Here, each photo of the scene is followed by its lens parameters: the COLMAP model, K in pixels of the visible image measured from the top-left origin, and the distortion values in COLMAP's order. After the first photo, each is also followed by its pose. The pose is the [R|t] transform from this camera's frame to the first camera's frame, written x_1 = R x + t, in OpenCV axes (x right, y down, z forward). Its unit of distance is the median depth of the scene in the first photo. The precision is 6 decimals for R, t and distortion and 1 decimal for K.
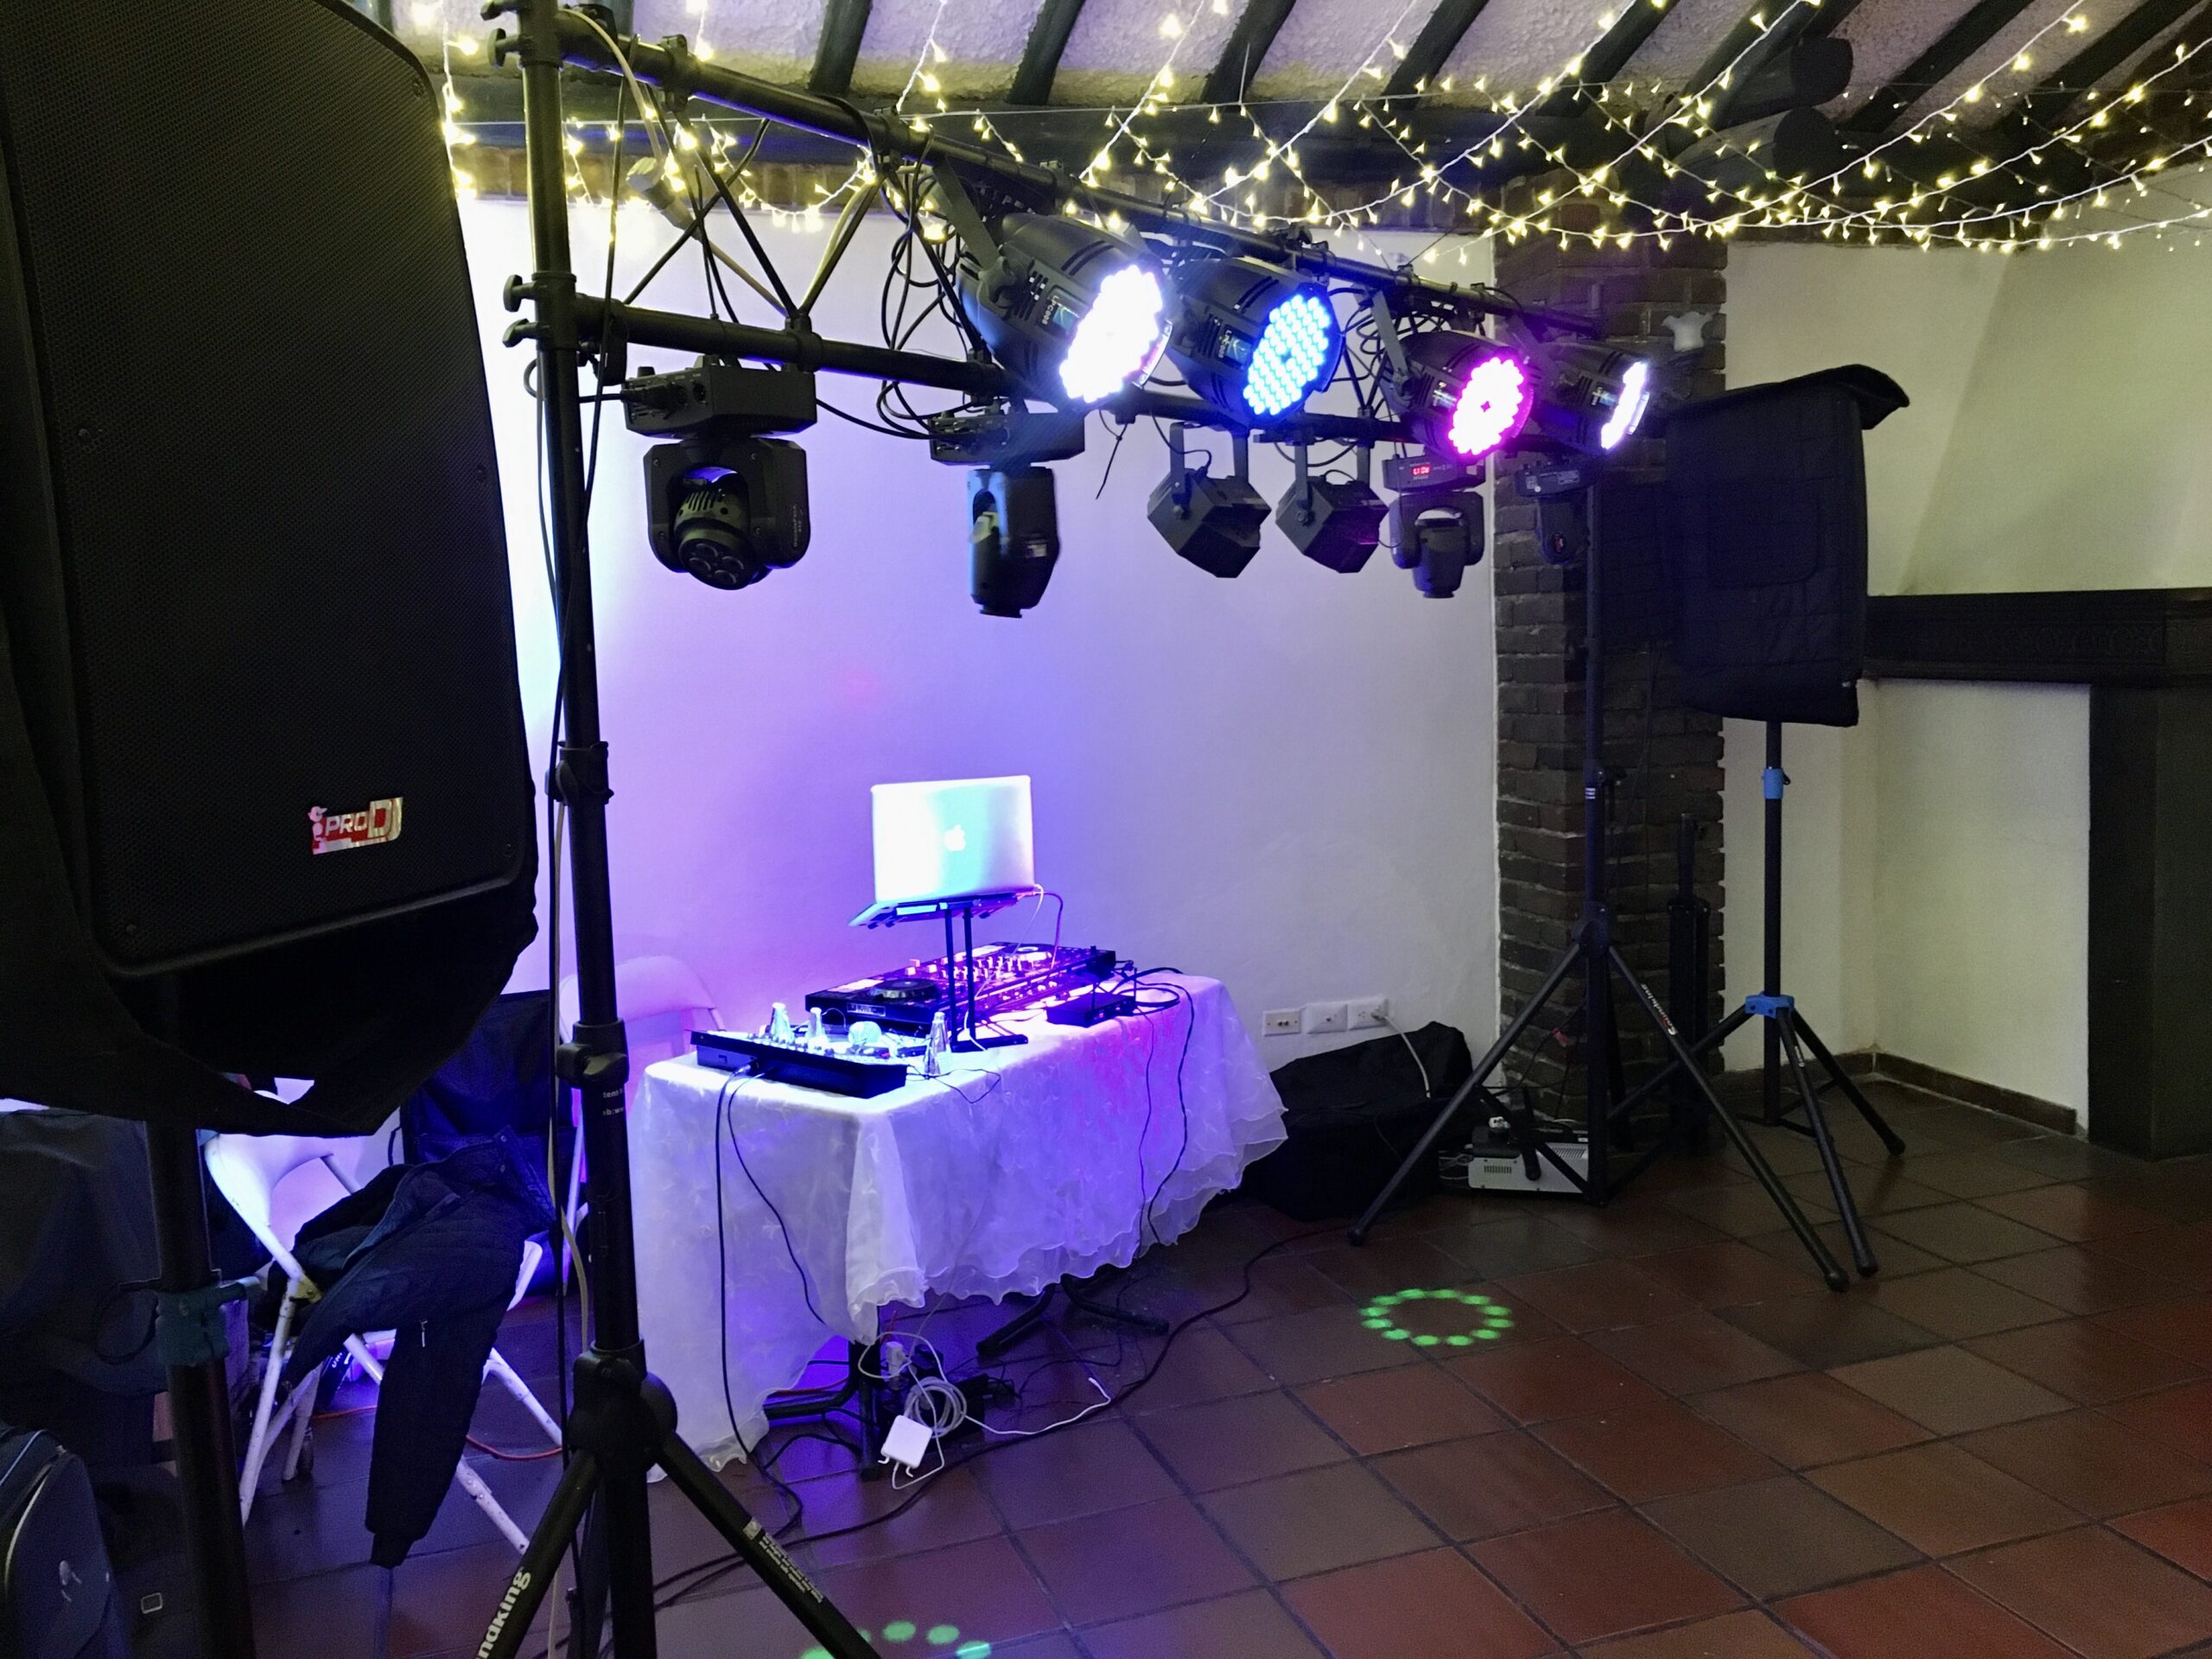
lens RADIAL K [[1886.8, 0, 1106.0], [0, 1886.8, 829.5], [0, 0, 1]] dist [0.059142, -0.121843]
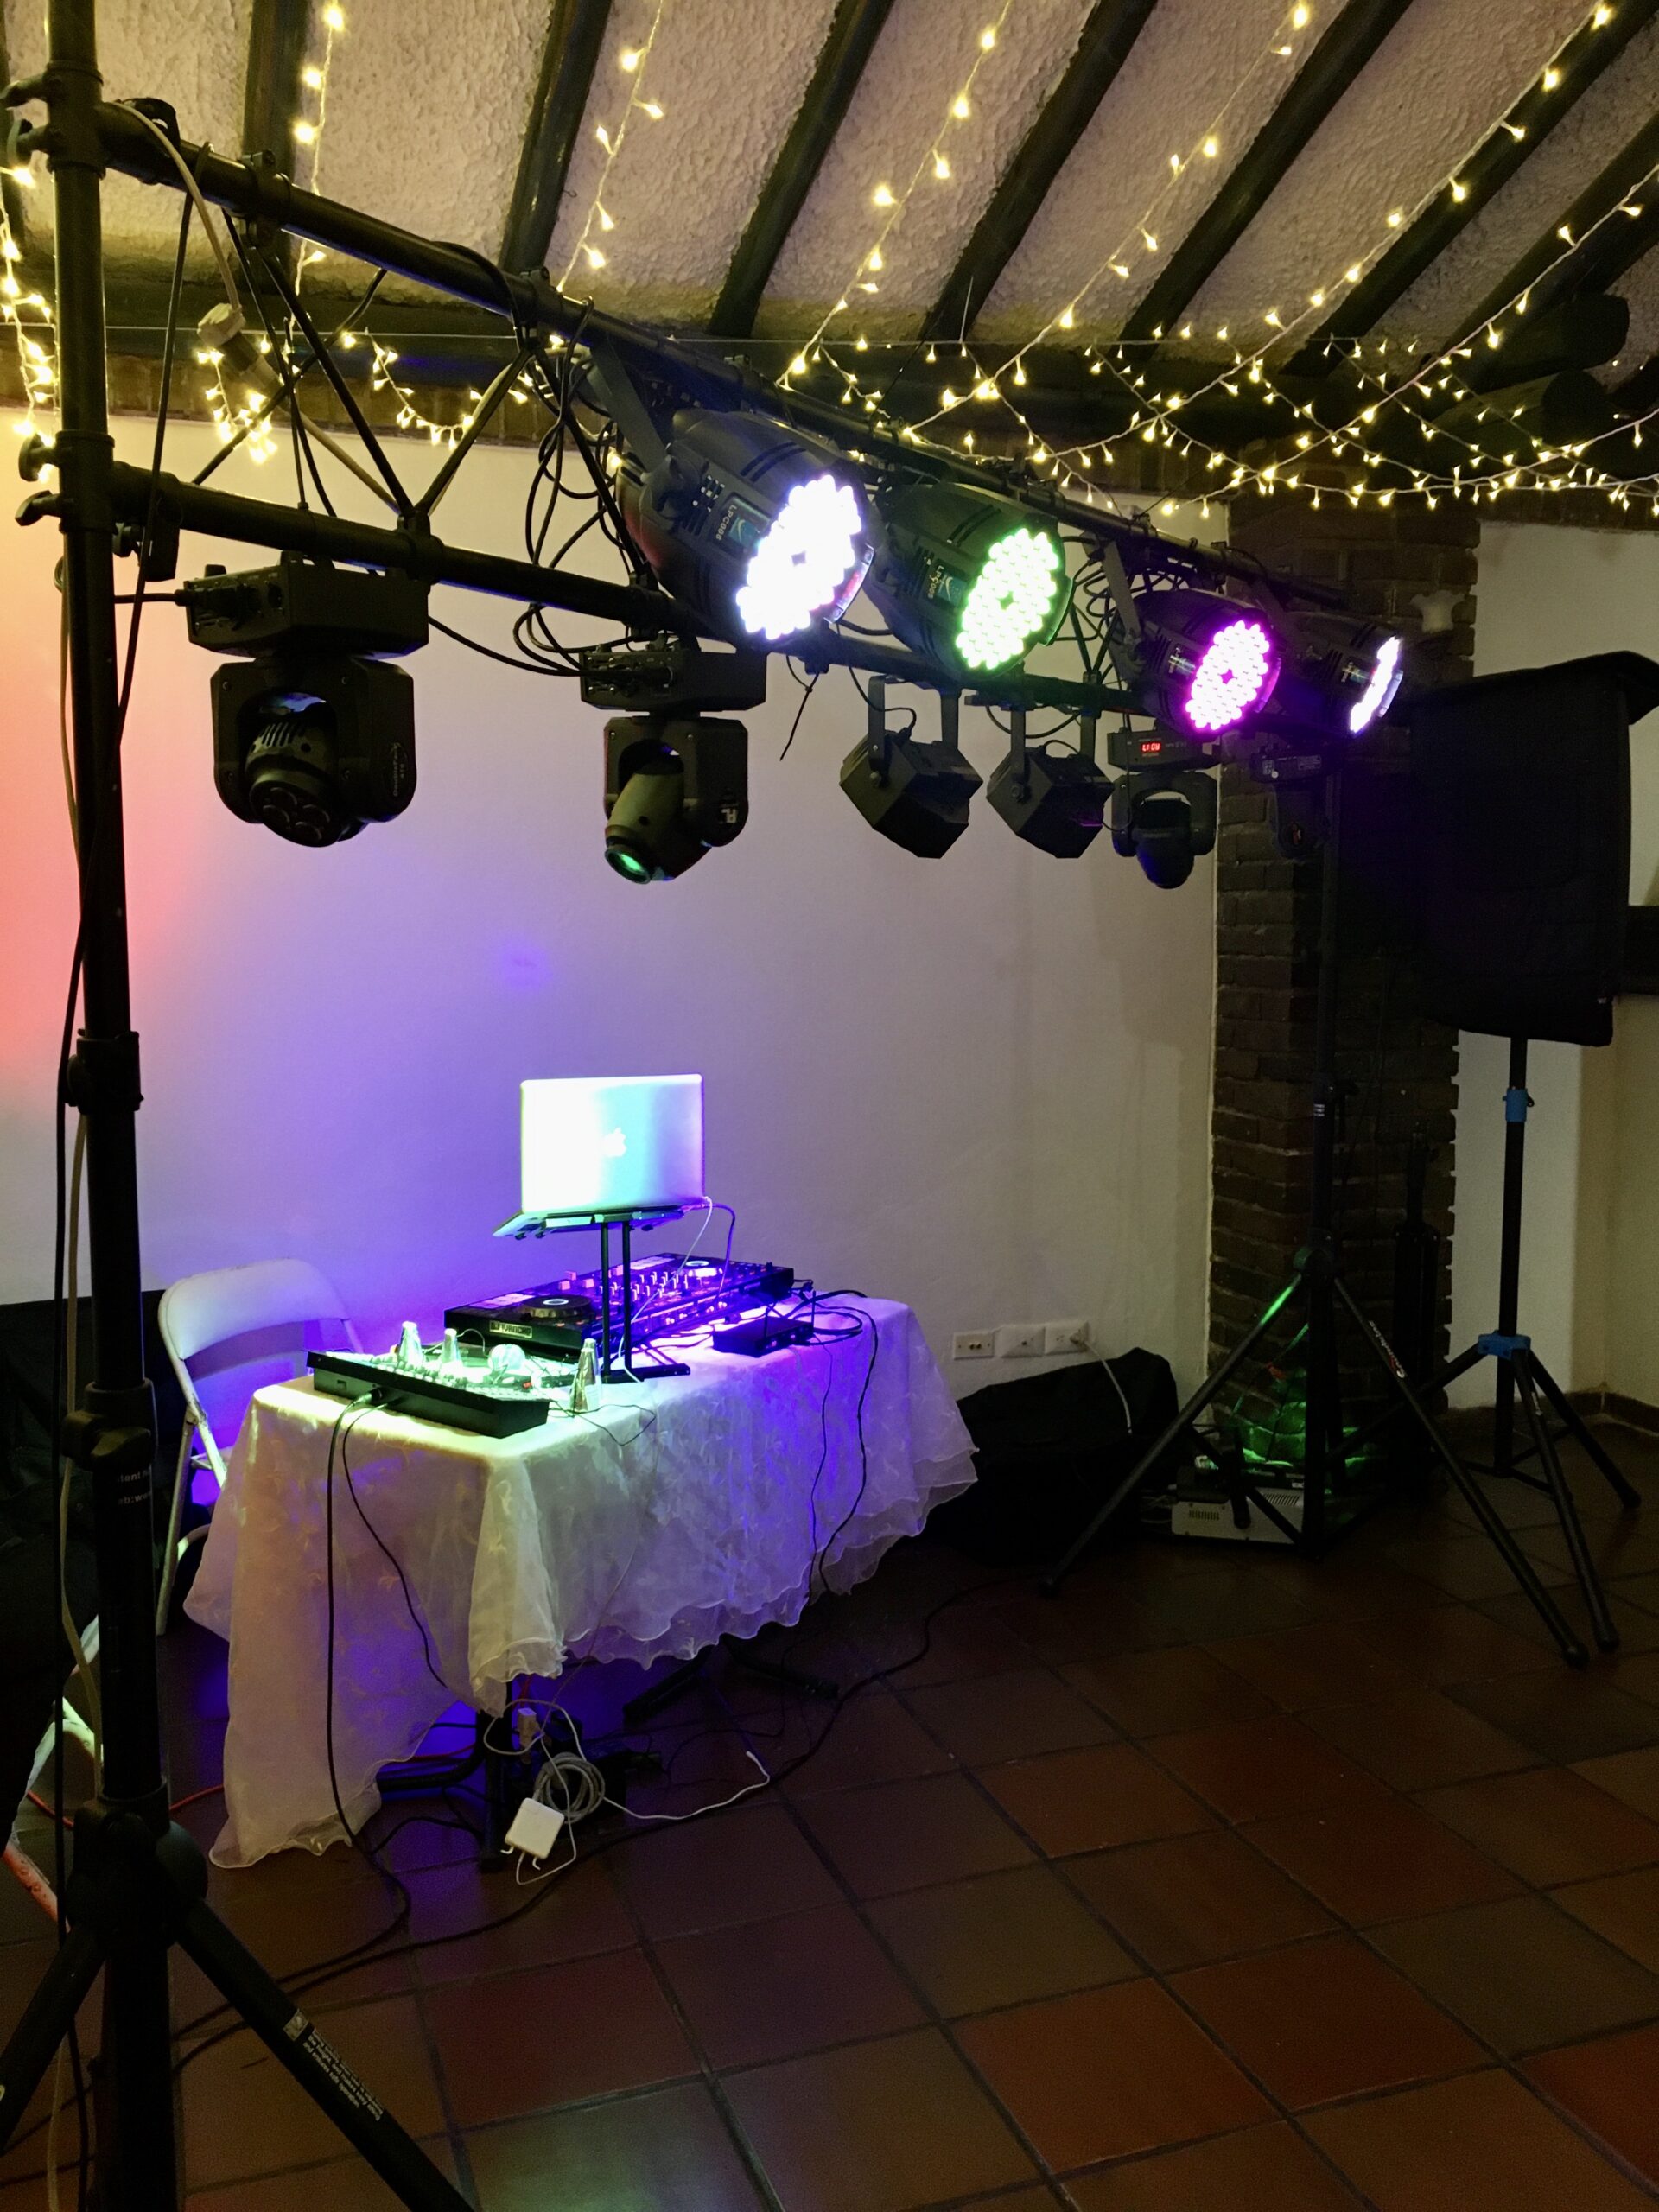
lens RADIAL K [[1886.8, 0, 829.5], [0, 1886.8, 1106.0], [0, 0, 1]] dist [0.059142, -0.121843]
pose [[0.999375, 0.032096, 0.014815, 0.007248], [-0.032024, 0.999474, -0.005053, -0.011107], [-0.014969, 0.004576, 0.999877, 0.109583]]
